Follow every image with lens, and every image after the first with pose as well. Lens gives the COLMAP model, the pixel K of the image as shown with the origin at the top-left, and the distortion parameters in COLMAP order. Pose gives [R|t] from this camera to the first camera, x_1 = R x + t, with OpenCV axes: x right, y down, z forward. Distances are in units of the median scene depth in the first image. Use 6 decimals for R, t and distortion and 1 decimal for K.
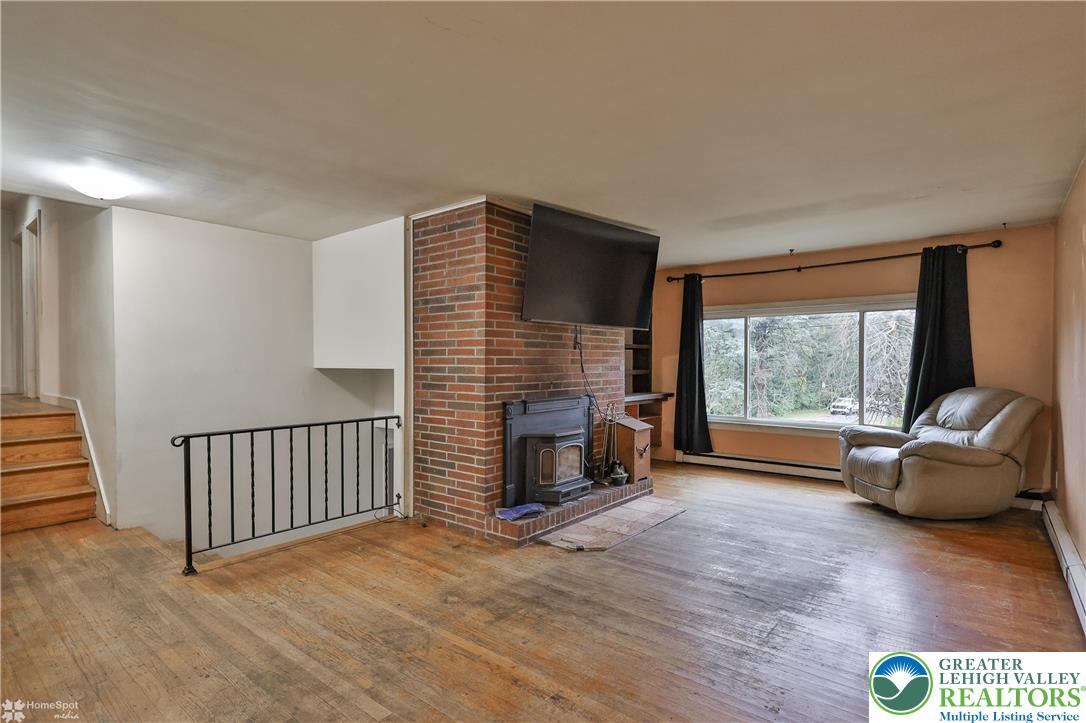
lens RADIAL K [[549.1, 0, 528.3], [0, 549.1, 366.6], [0, 0, 1]] dist [0.001987, 0.000581]
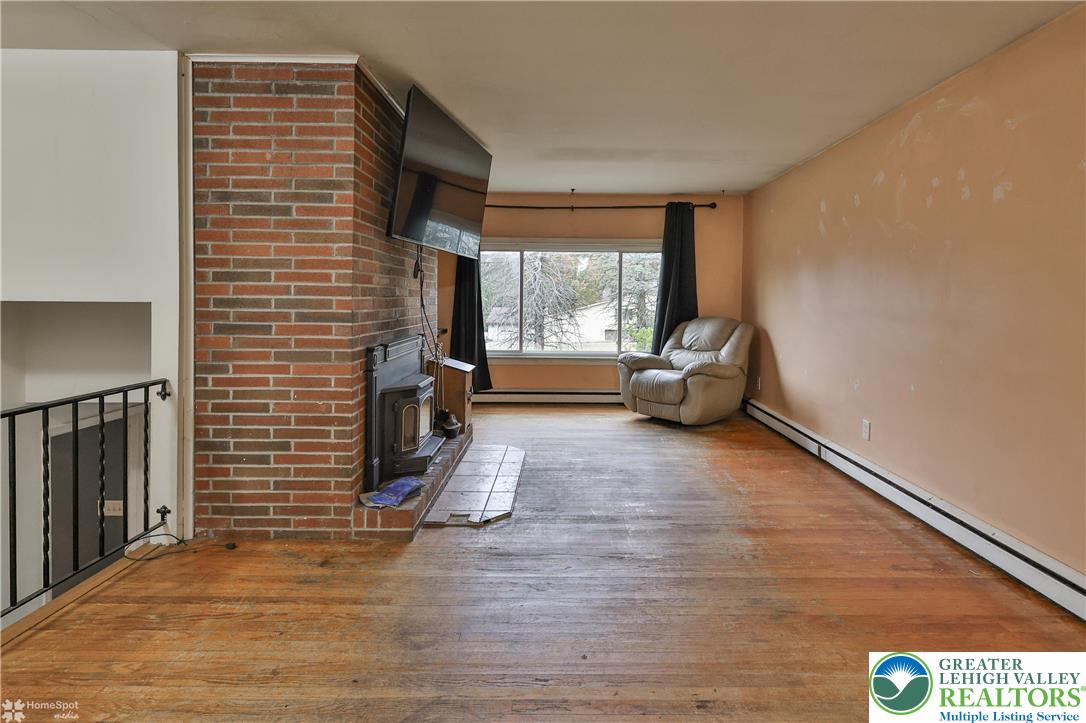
lens RADIAL K [[564.3, 0, 571.8], [0, 564.3, 309.3], [0, 0, 1]] dist [-0.001249, 0.000400]
pose [[0.758183, -0.007144, 0.652003, -0.308190], [-0.003899, 0.999872, 0.015489, 0.000923], [-0.652031, -0.014286, 0.758058, 0.240958]]
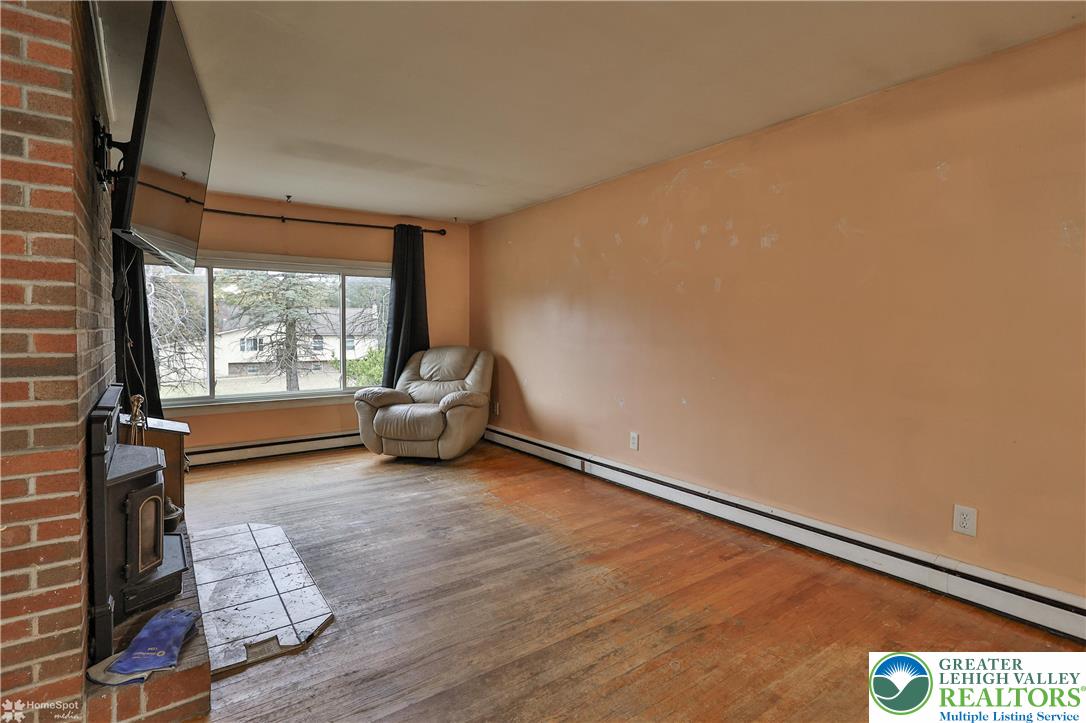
lens RADIAL K [[538.6, 0, 562.3], [0, 538.6, 342.7], [0, 0, 1]] dist [0.001109, 0.000211]
pose [[0.231200, -0.027457, 0.972519, -0.345337], [0.005343, 0.999622, 0.026952, -0.001505], [-0.972891, -0.001035, 0.231260, 0.514818]]
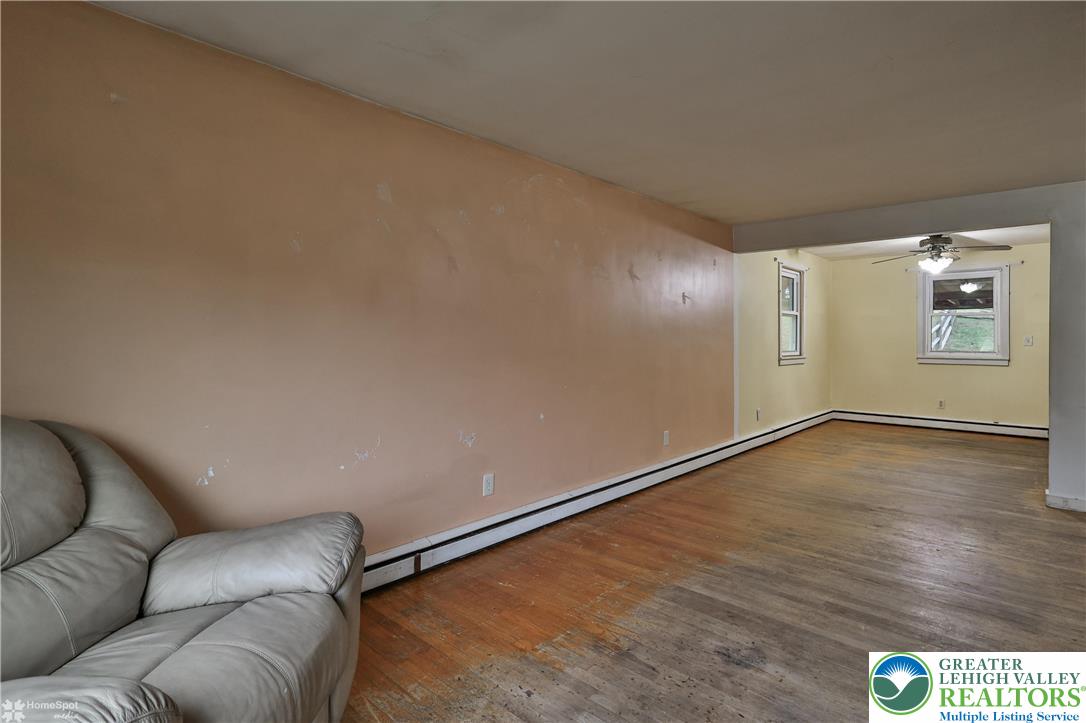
lens RADIAL K [[541.4, 0, 533.5], [0, 541.4, 358.8], [0, 0, 1]] dist [0.005345, 0.001275]
pose [[-0.997937, -0.009113, 0.063556, 0.521731], [-0.006418, 0.999077, 0.042474, -0.008051], [-0.063884, 0.041978, -0.997074, 1.370903]]
